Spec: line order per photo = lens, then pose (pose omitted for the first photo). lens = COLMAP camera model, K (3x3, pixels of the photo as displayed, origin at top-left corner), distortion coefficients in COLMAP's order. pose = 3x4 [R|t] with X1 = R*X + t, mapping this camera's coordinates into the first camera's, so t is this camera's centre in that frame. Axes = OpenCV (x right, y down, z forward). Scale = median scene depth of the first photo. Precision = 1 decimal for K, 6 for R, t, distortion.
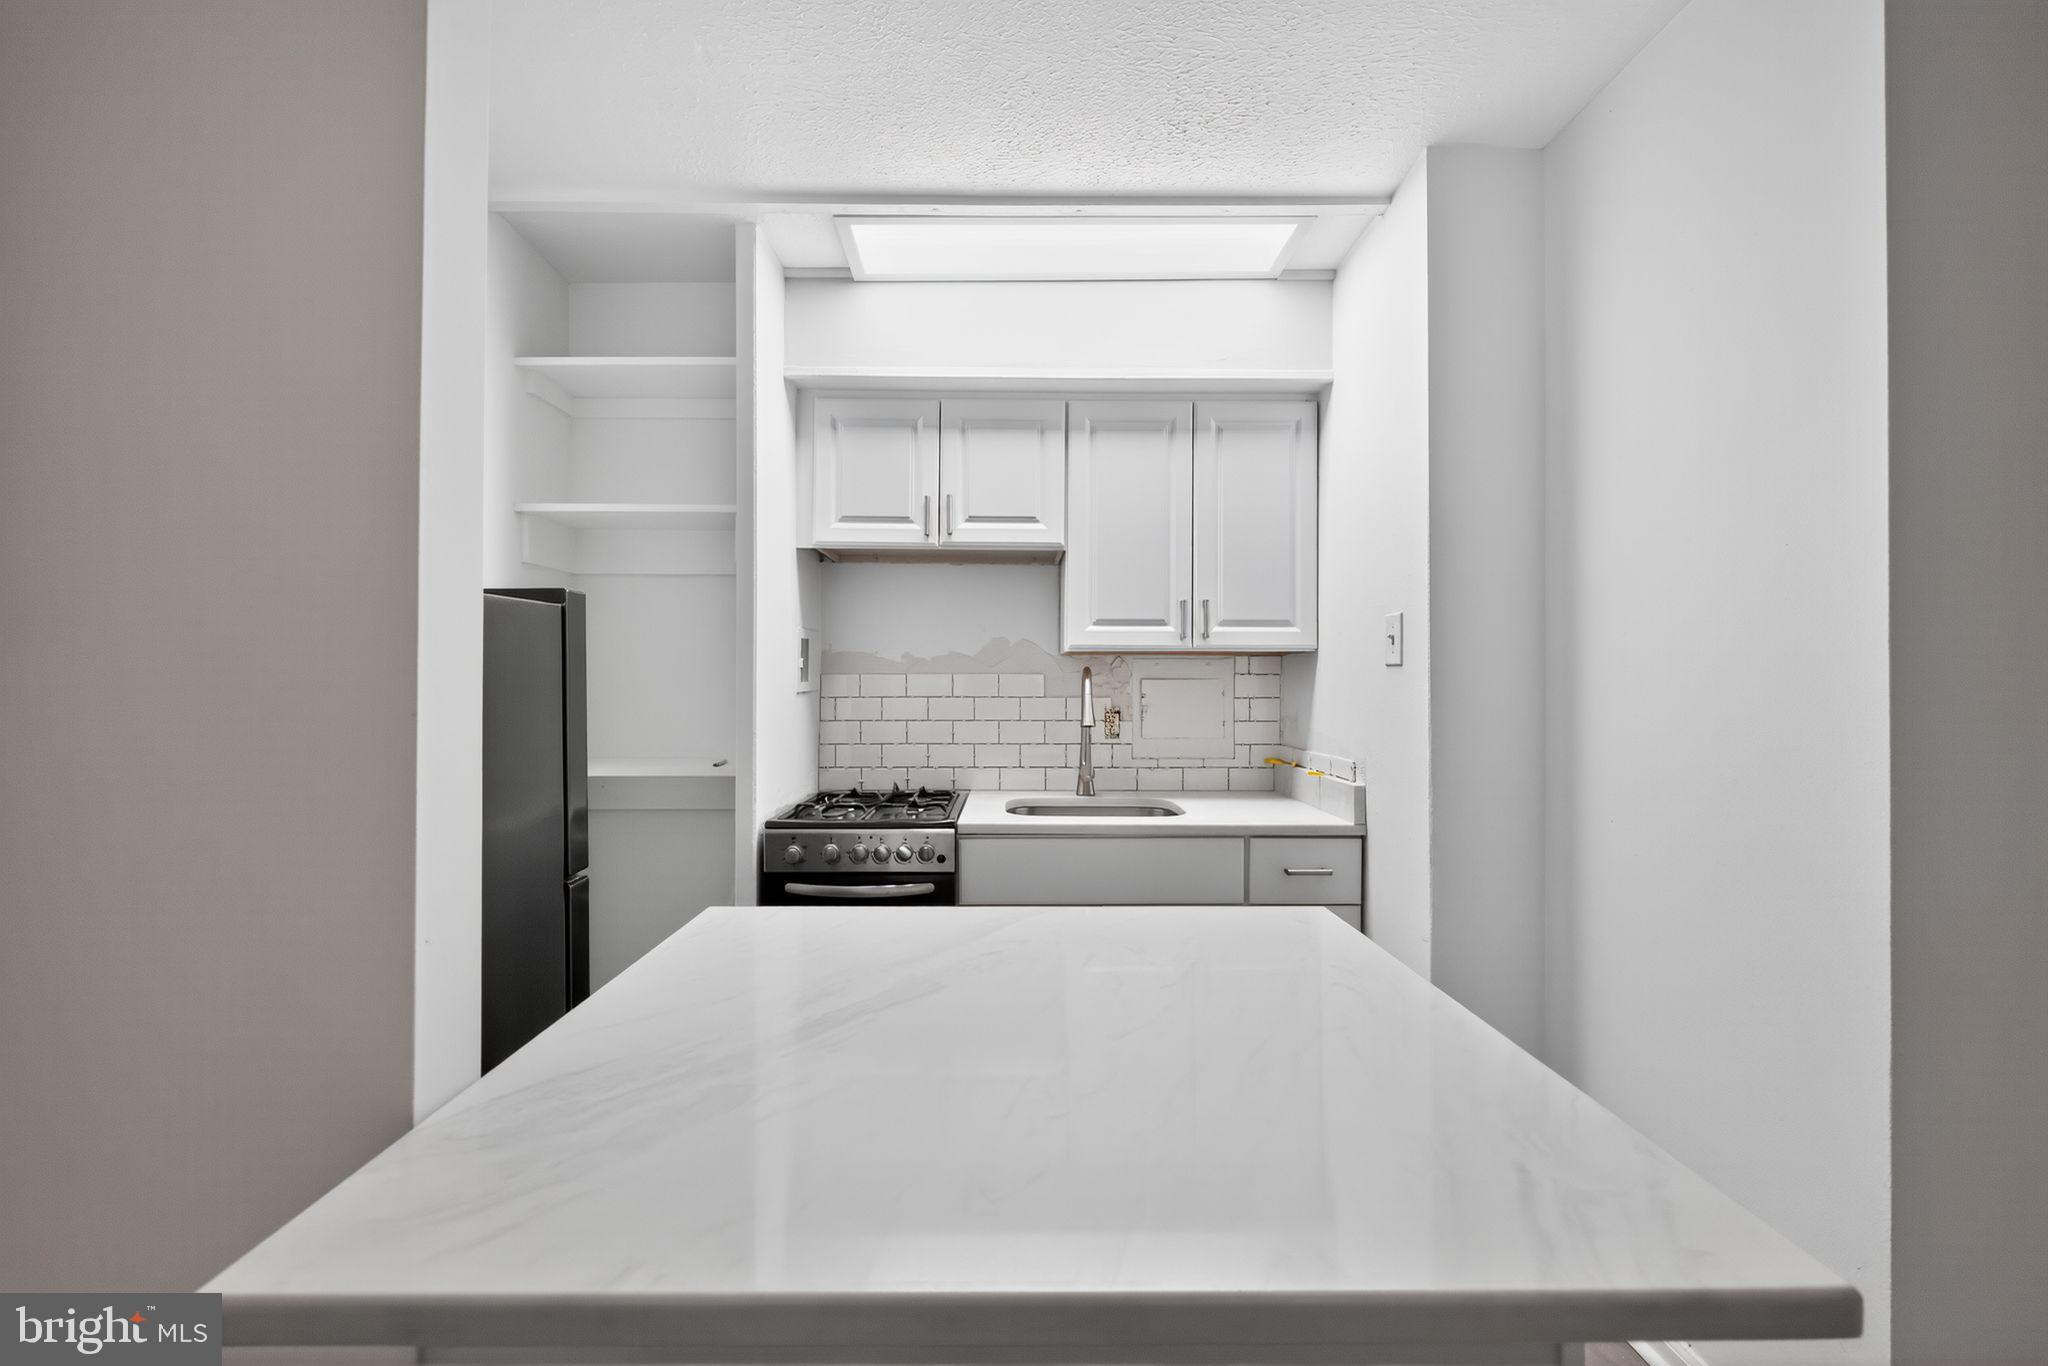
lens RADIAL K [[817.0, 0, 1018.0], [0, 817.0, 687.1], [0, 0, 1]] dist [0.002279, 0.000160]
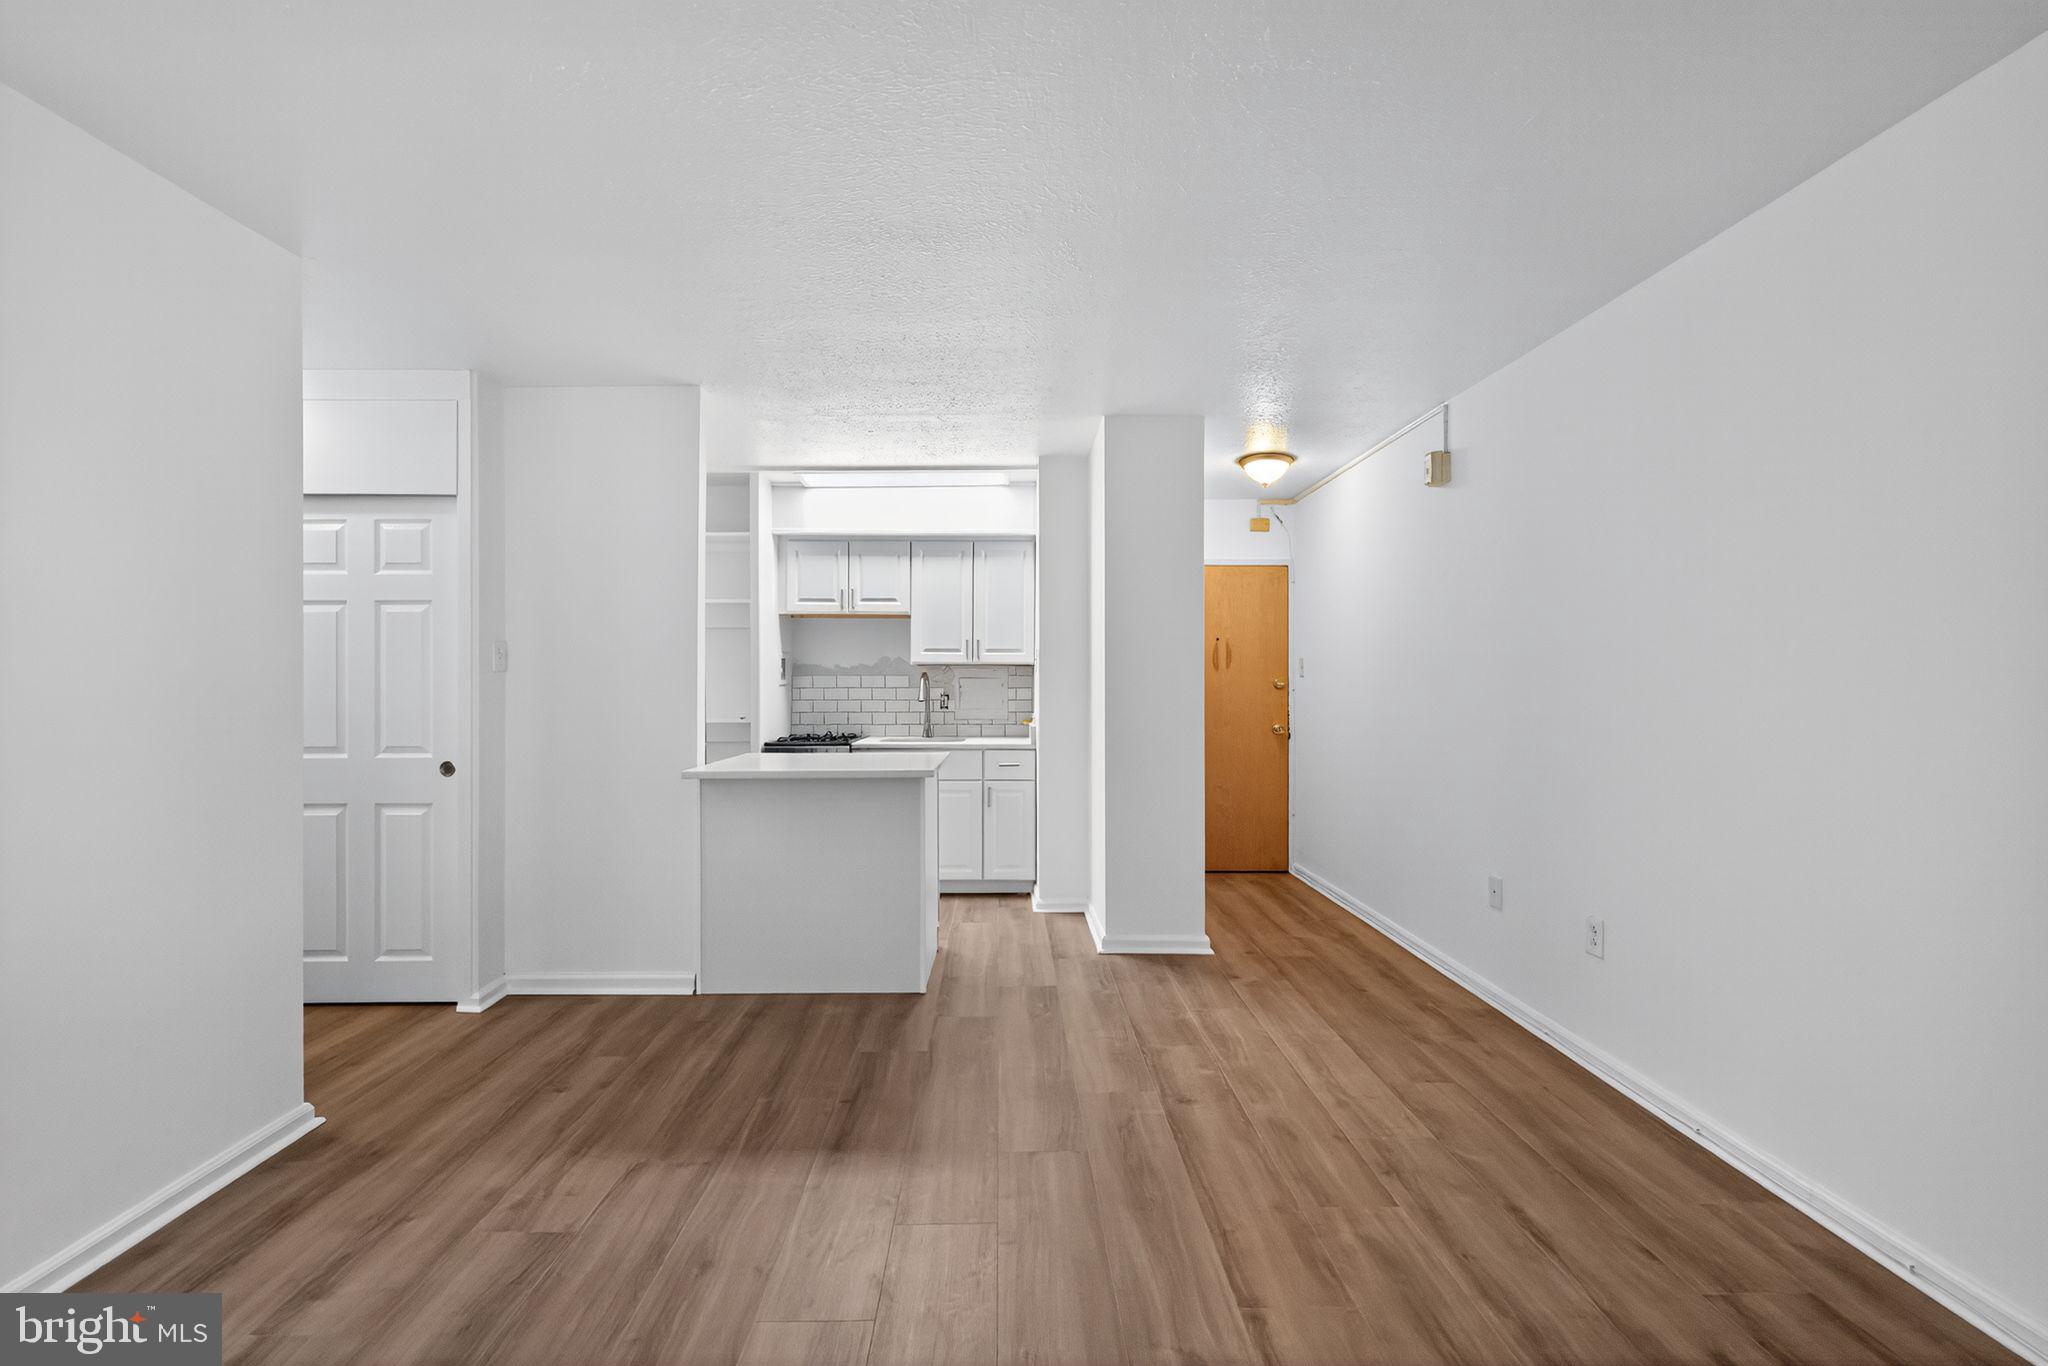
lens RADIAL K [[824.2, 0, 1009.6], [0, 824.2, 687.1], [0, 0, 1]] dist [-0.000029, -0.000032]
pose [[0.999911, -0.002047, -0.013156, 0.317439], [0.002098, 0.999990, 0.003888, 0.003946], [0.013148, -0.003916, 0.999906, -1.003039]]
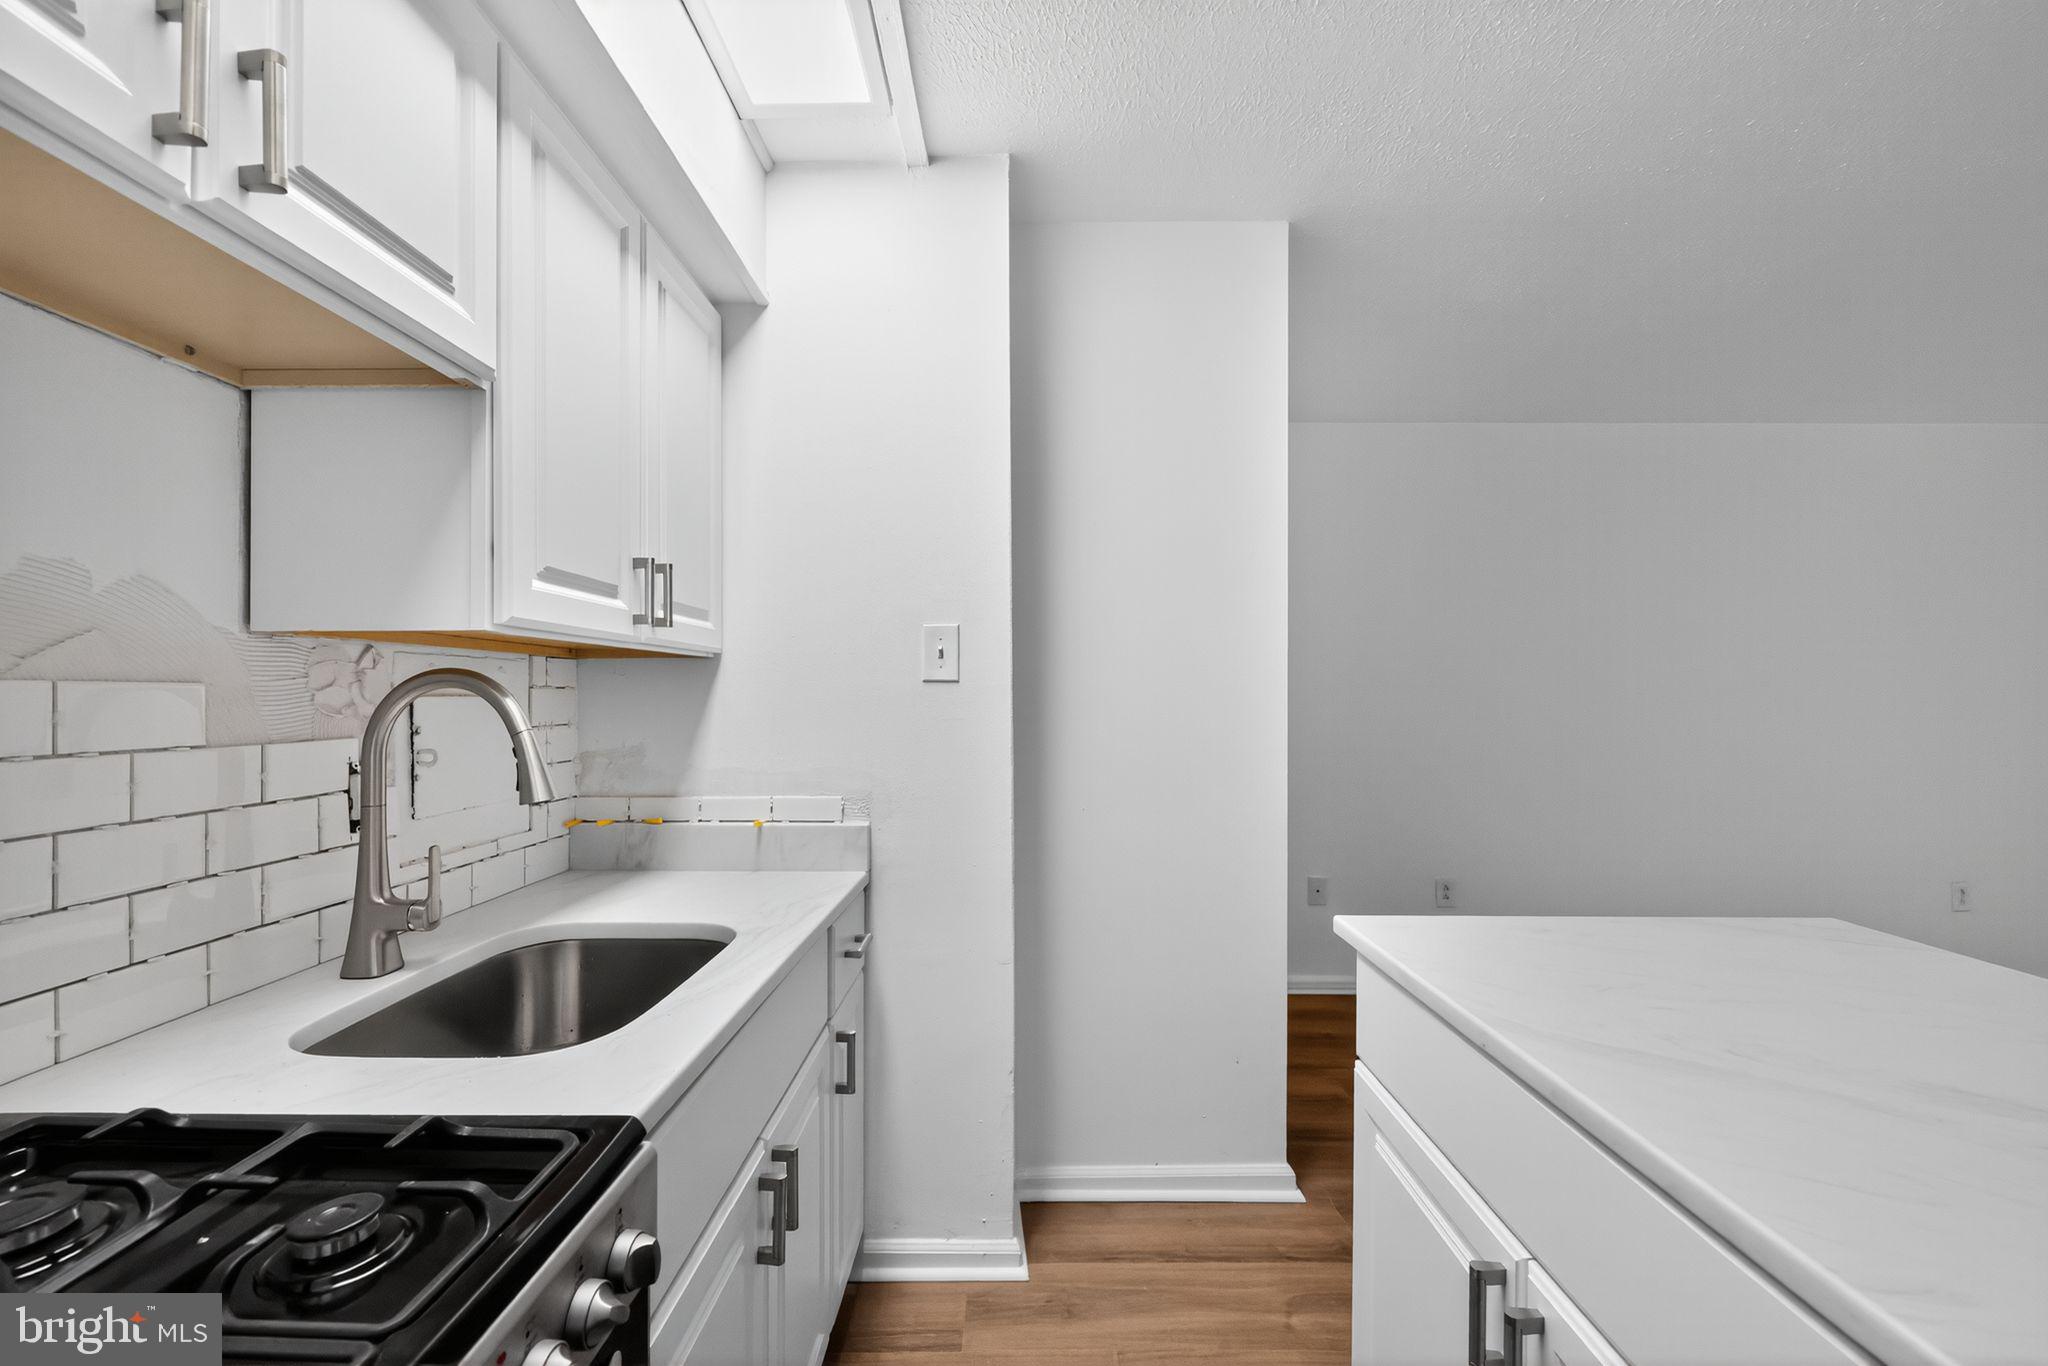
lens RADIAL K [[817.0, 0, 1018.0], [0, 817.0, 687.1], [0, 0, 1]] dist [0.002279, 0.000160]
pose [[0.025719, 0.006110, 0.999651, -0.360775], [0.000842, 0.999981, -0.006133, -0.013033], [-0.999669, 0.000999, 0.025713, 0.732048]]
